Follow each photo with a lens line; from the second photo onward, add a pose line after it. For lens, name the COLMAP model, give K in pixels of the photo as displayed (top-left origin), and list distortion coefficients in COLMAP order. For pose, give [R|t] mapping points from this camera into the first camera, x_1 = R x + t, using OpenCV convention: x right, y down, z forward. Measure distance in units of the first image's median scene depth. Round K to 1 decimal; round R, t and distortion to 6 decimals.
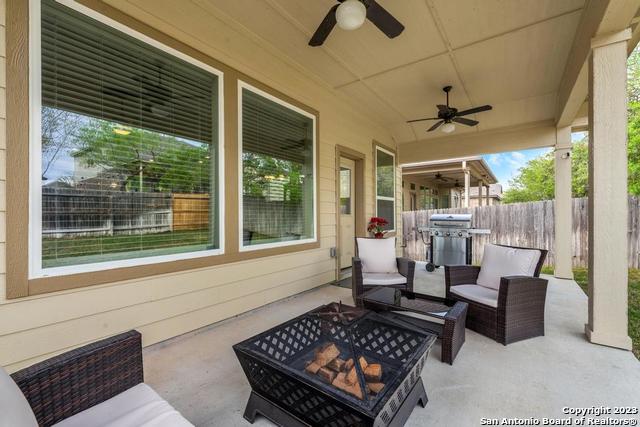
lens RADIAL K [[273.3, 0, 318.4], [0, 273.3, 214.8], [0, 0, 1]] dist [-0.001093, -0.000106]
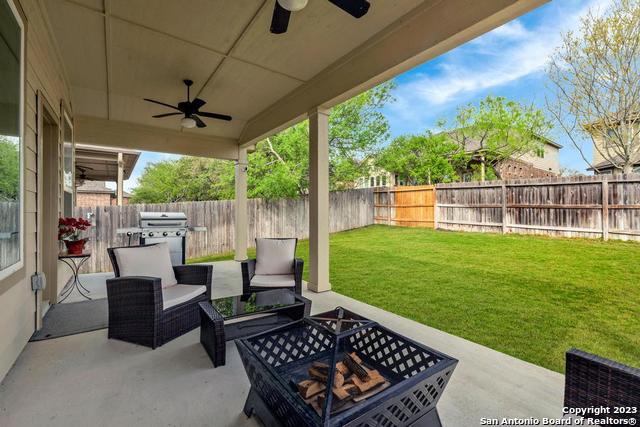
lens RADIAL K [[273.3, 0, 320.2], [0, 273.3, 209.4], [0, 0, 1]] dist [-0.001093, -0.000106]
pose [[0.277803, 0.009854, 0.960588, -0.268105], [0.001556, 0.999941, -0.010708, -0.002338], [-0.960637, 0.004469, 0.277771, 0.243101]]
